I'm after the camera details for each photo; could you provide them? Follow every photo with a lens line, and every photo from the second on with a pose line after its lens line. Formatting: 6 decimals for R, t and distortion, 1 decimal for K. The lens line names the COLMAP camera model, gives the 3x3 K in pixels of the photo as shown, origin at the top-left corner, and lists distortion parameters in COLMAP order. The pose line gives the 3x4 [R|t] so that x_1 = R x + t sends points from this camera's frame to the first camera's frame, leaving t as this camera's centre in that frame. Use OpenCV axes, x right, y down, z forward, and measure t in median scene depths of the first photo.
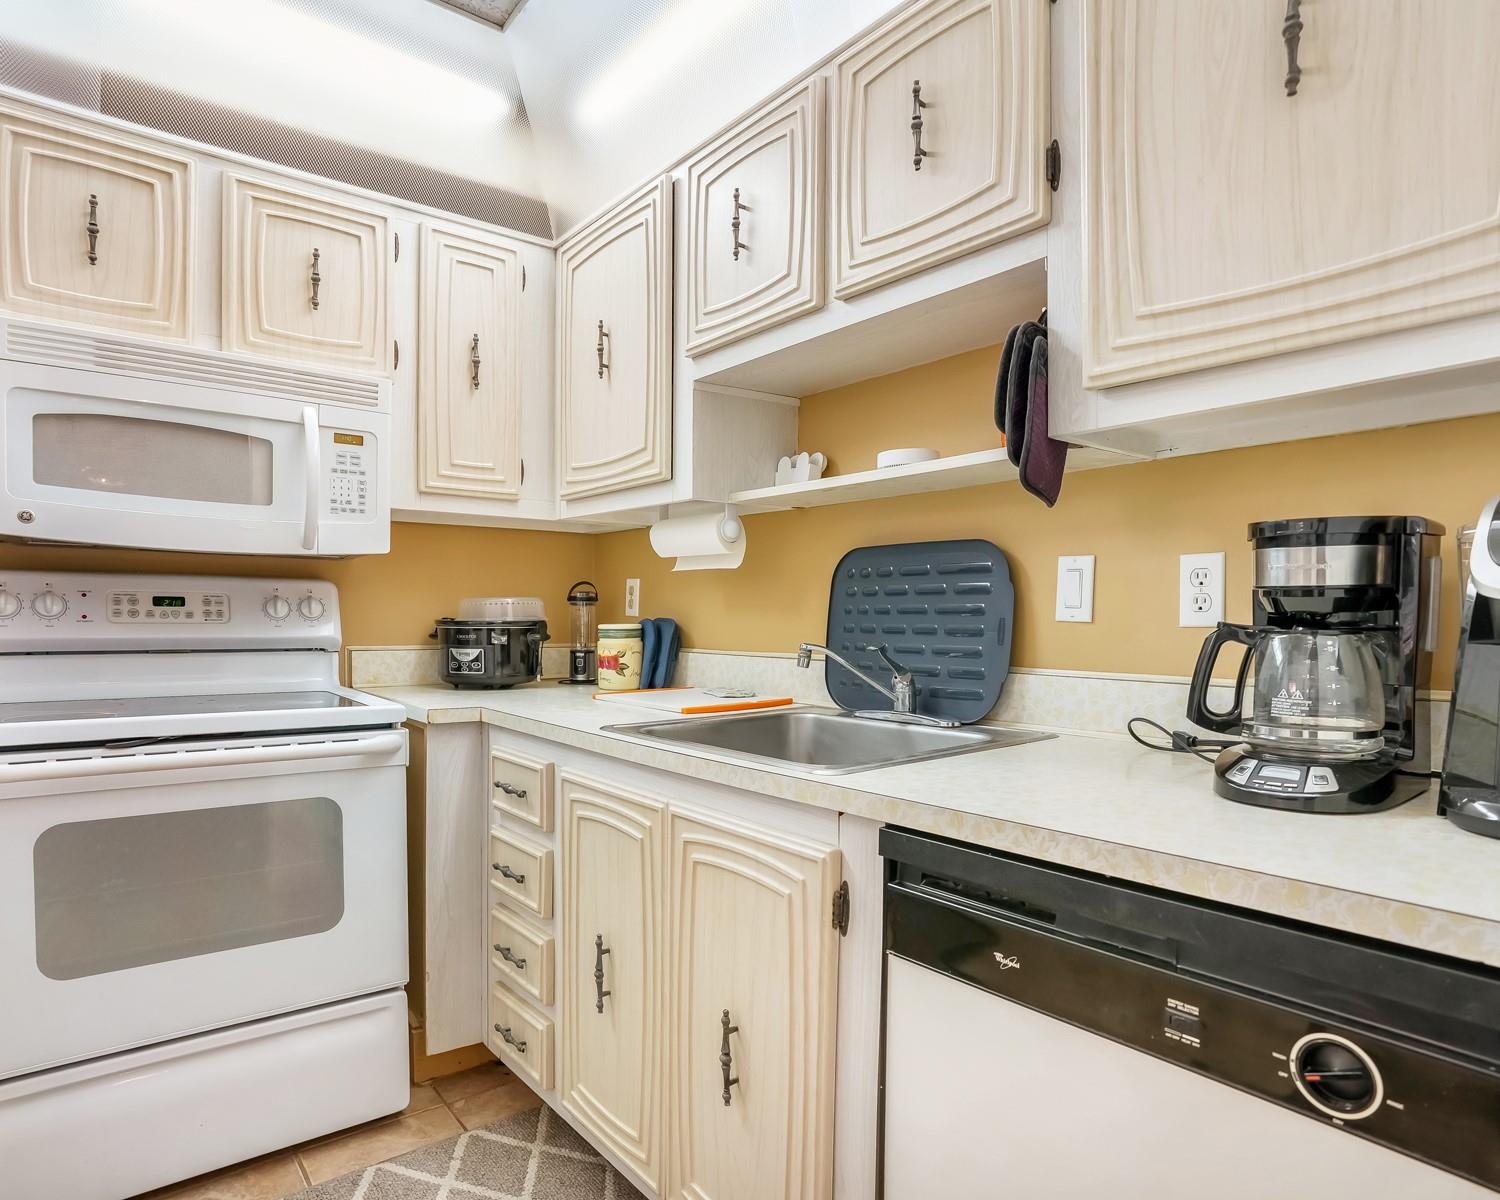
lens RADIAL K [[883.8, 0, 764.5], [0, 883.8, 656.7], [0, 0, 1]] dist [-0.065994, 0.025353]
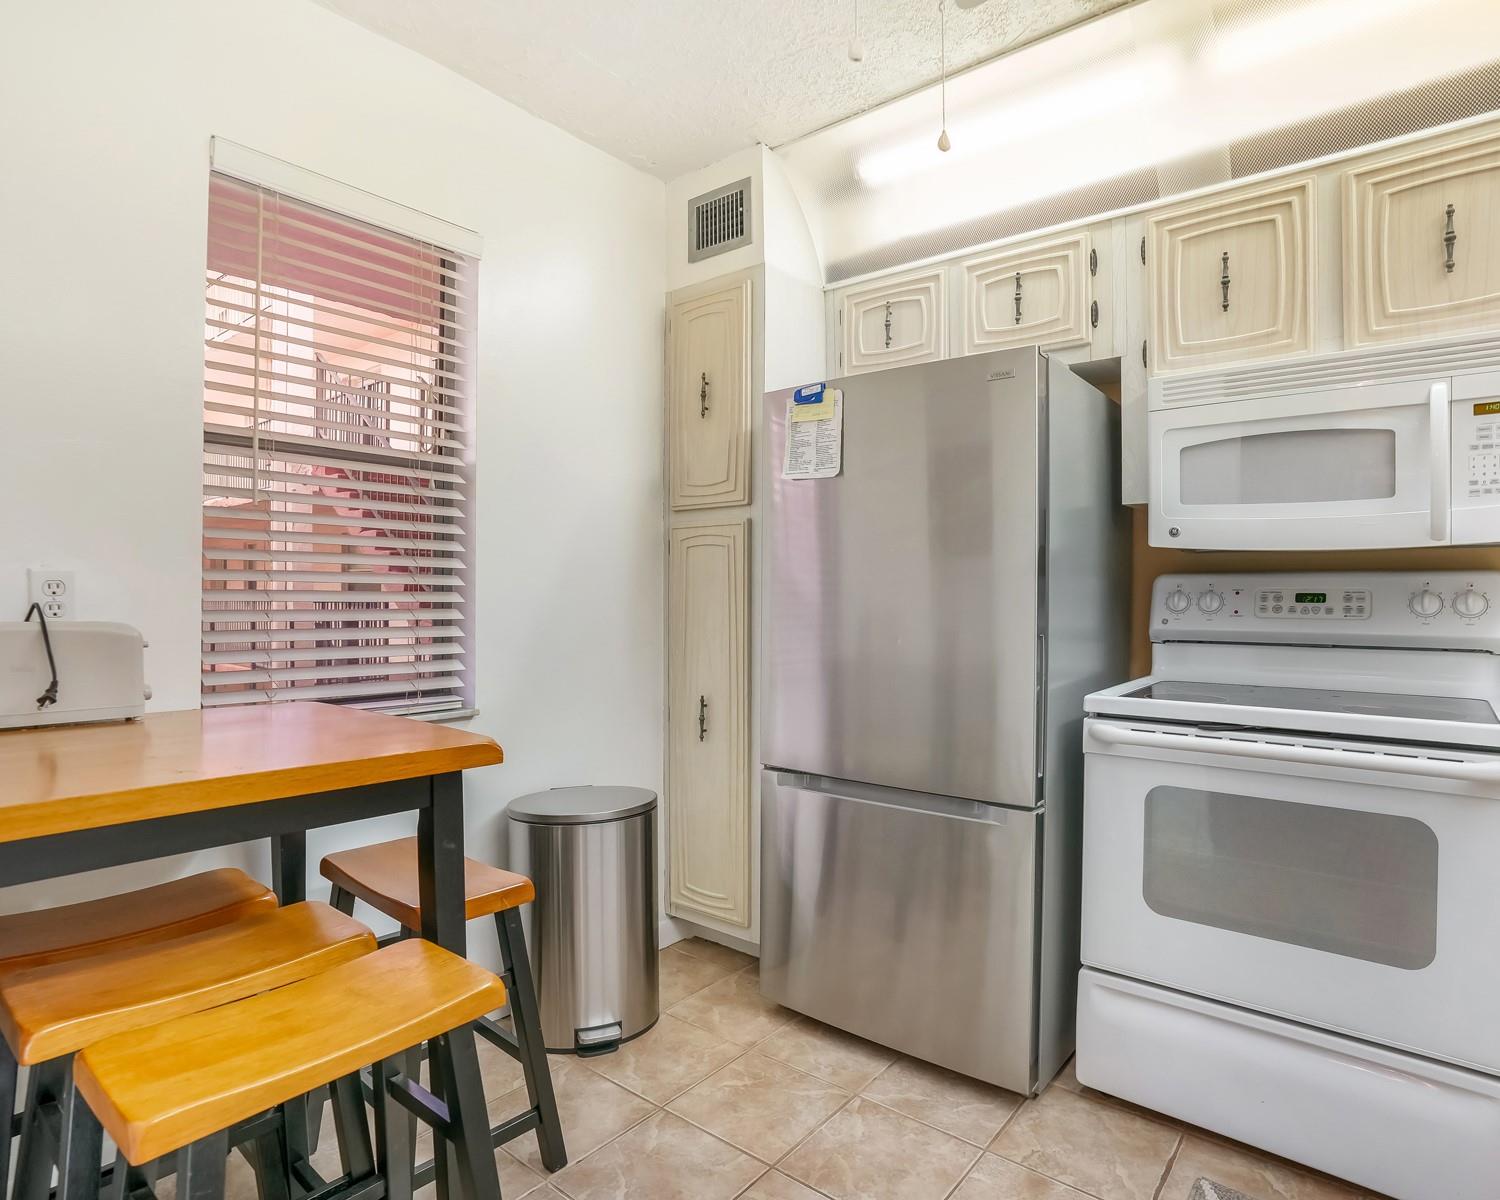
lens RADIAL K [[842.6, 0, 750.0], [0, 842.6, 600.0], [0, 0, 1]] dist [-0.075361, 0.032689]
pose [[0.197953, -0.002472, -0.980208, 0.169553], [-0.043773, 0.998977, -0.011359, -0.022803], [0.979234, 0.045156, 0.197642, 0.148221]]
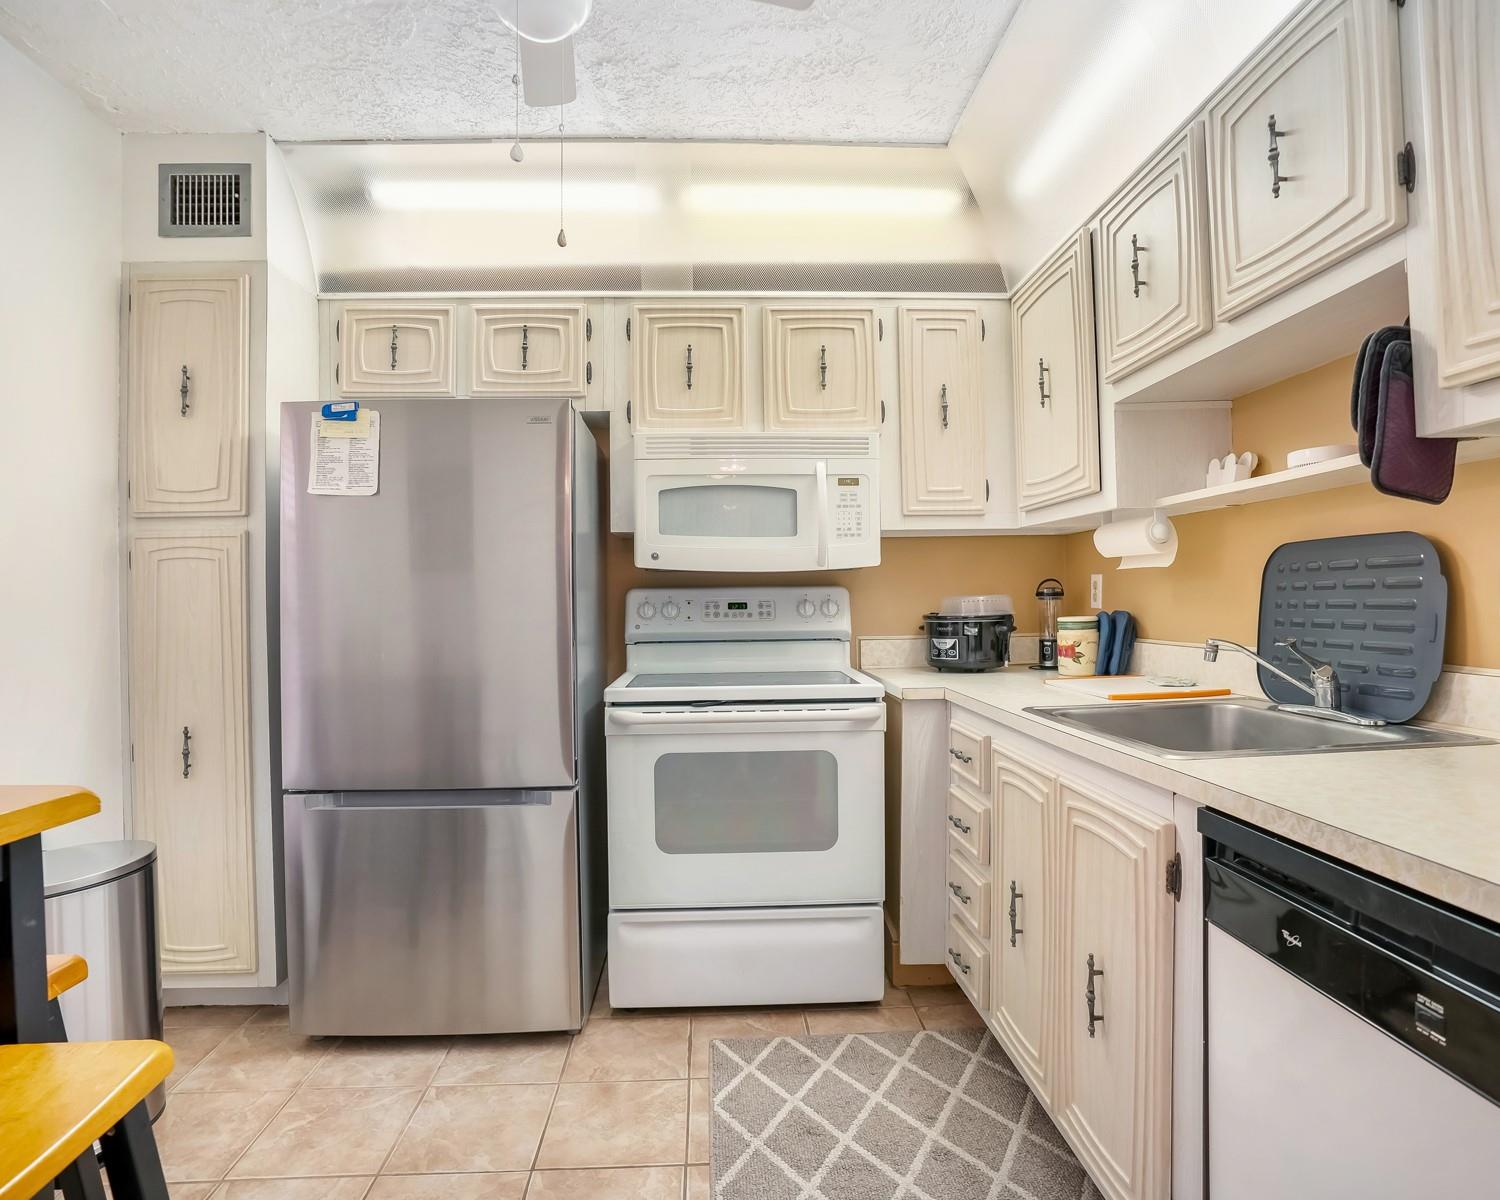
lens RADIAL K [[842.6, 0, 750.0], [0, 842.6, 600.0], [0, 0, 1]] dist [-0.075361, 0.032689]
pose [[0.803055, -0.021873, -0.595503, 0.178851], [-0.003961, 0.999108, -0.042039, -0.016848], [0.595892, 0.036118, 0.802252, -0.126474]]
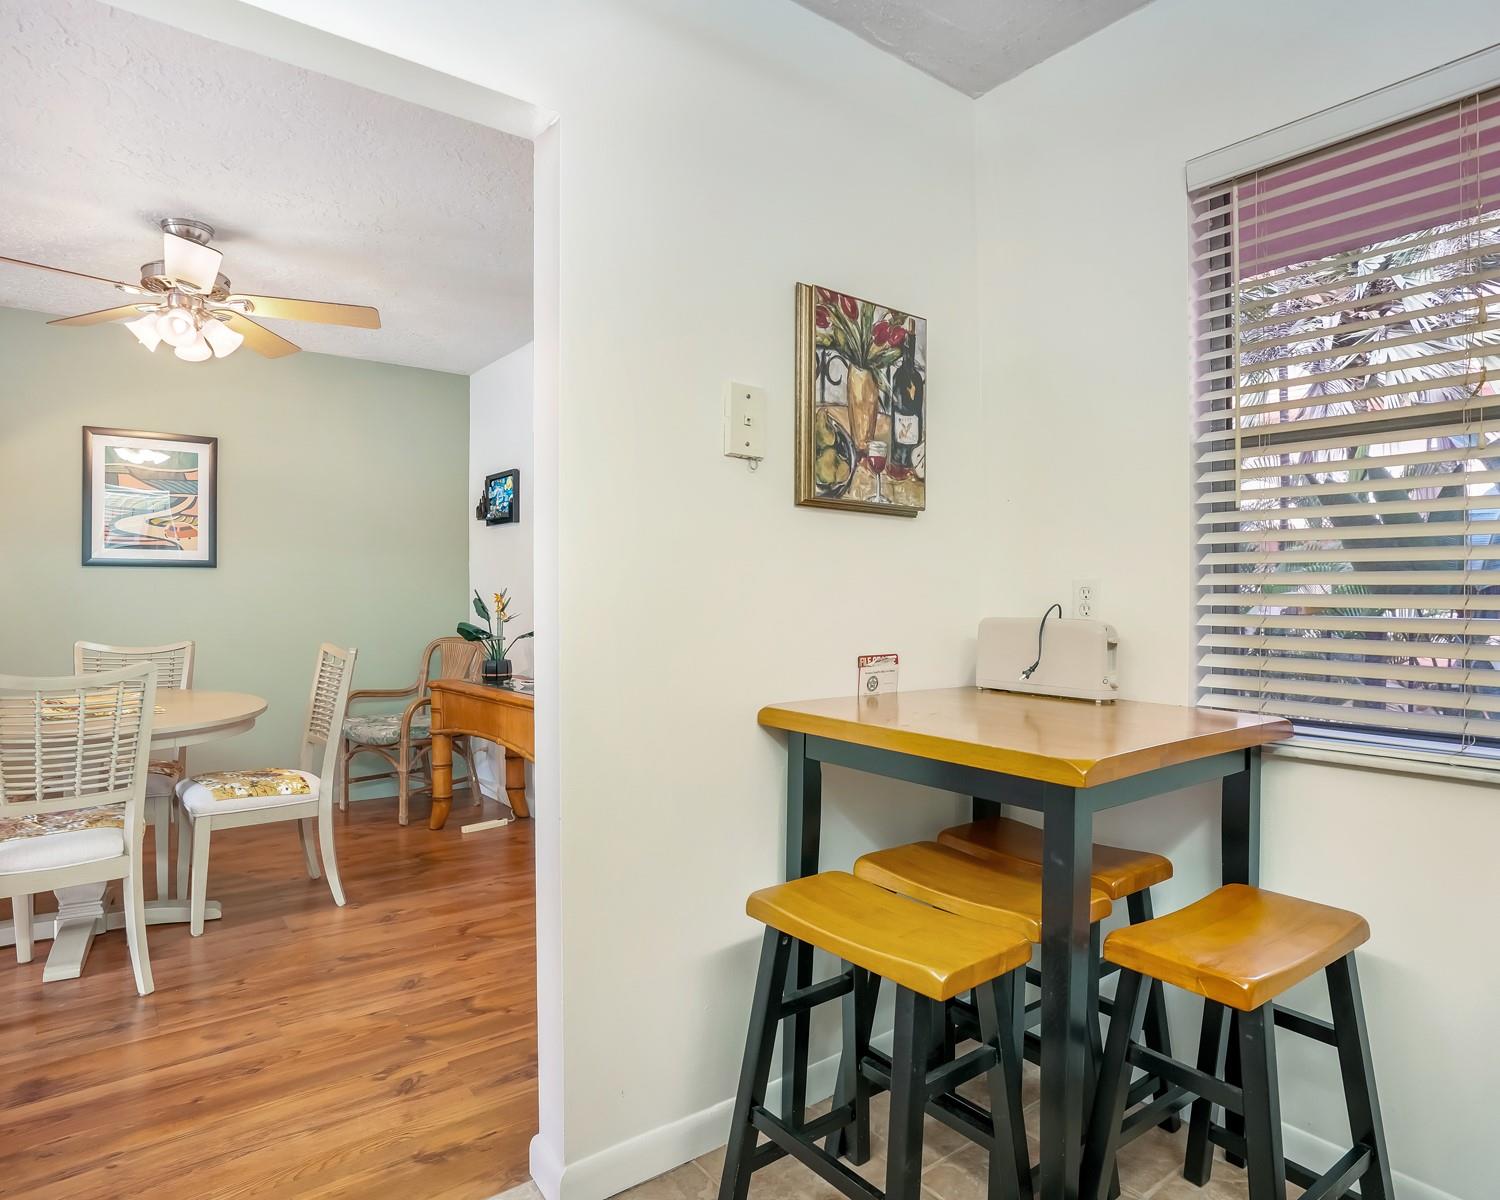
lens RADIAL K [[876.4, 0, 750.0], [0, 876.4, 600.0], [0, 0, 1]] dist [-0.057713, 0.025086]
pose [[-0.999286, -0.012222, 0.035751, -0.373562], [-0.010629, 0.998956, 0.044419, -0.051683], [-0.036257, 0.044007, -0.998373, 0.778155]]
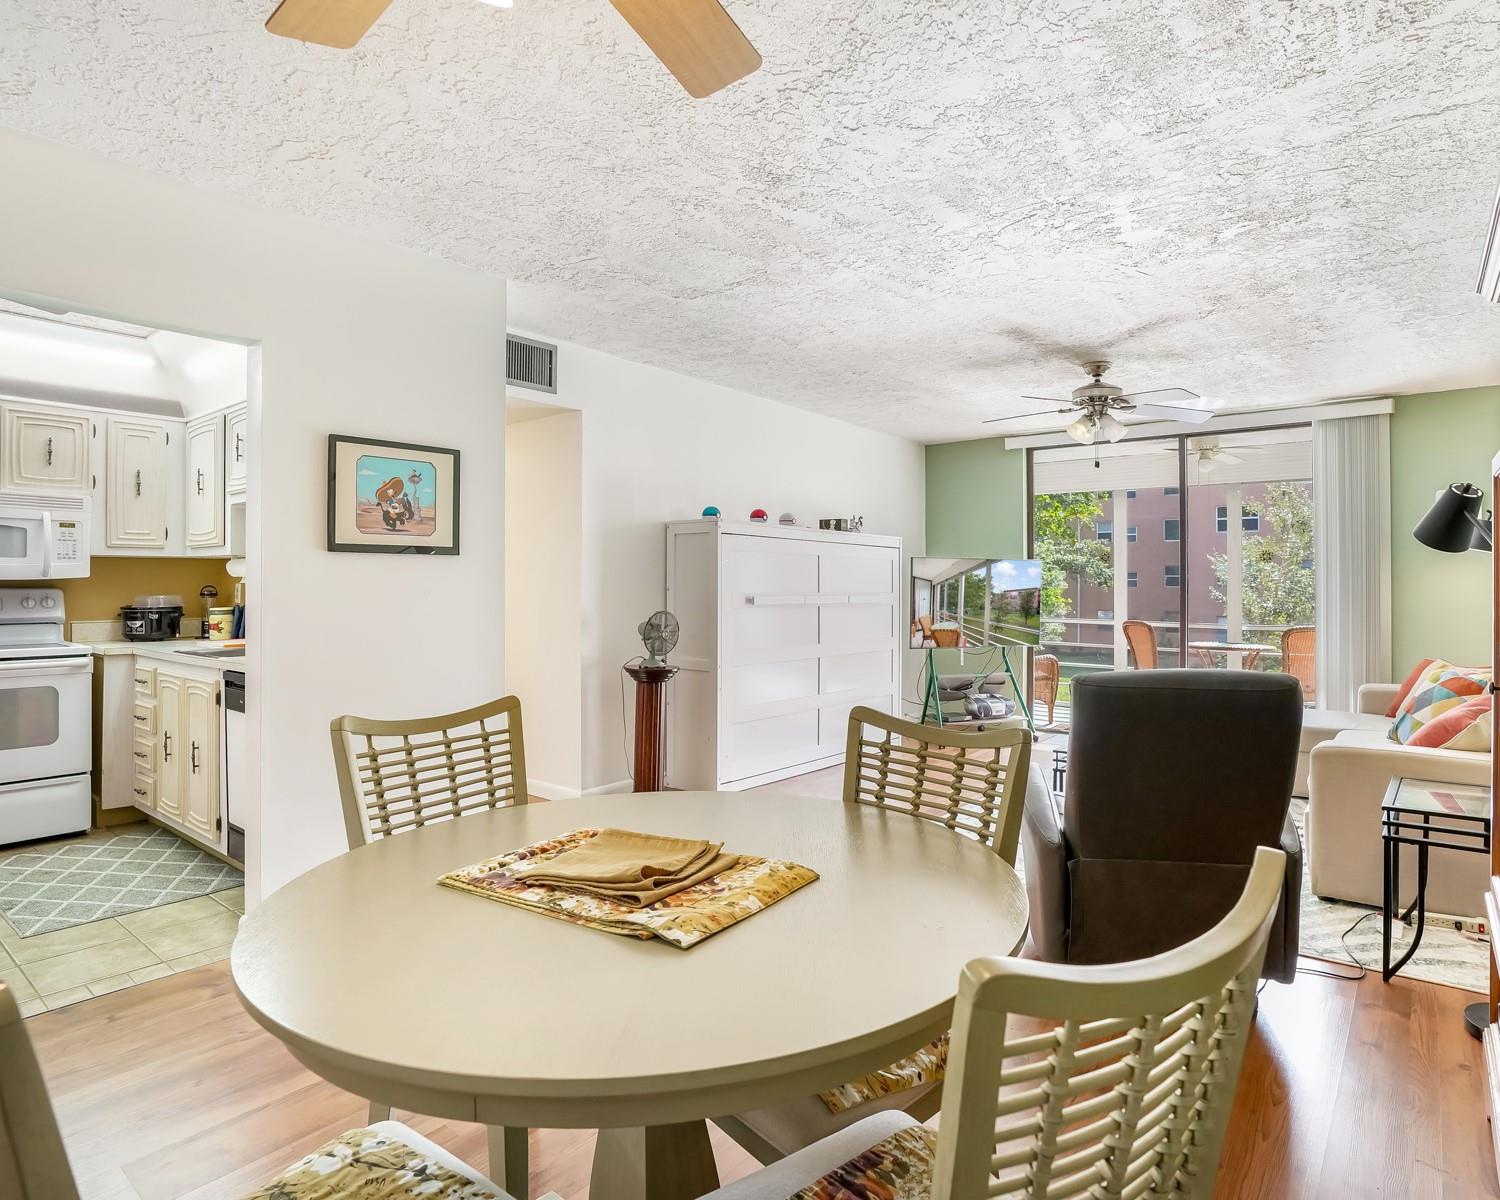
lens RADIAL K [[854.7, 0, 747.2], [0, 854.7, 583.0], [0, 0, 1]] dist [-0.077872, 0.034631]
pose [[0.979614, -0.012233, 0.200517, 0.850627], [0.022167, 0.998631, -0.047370, 0.031281], [-0.199663, 0.050849, 0.978544, -1.480996]]
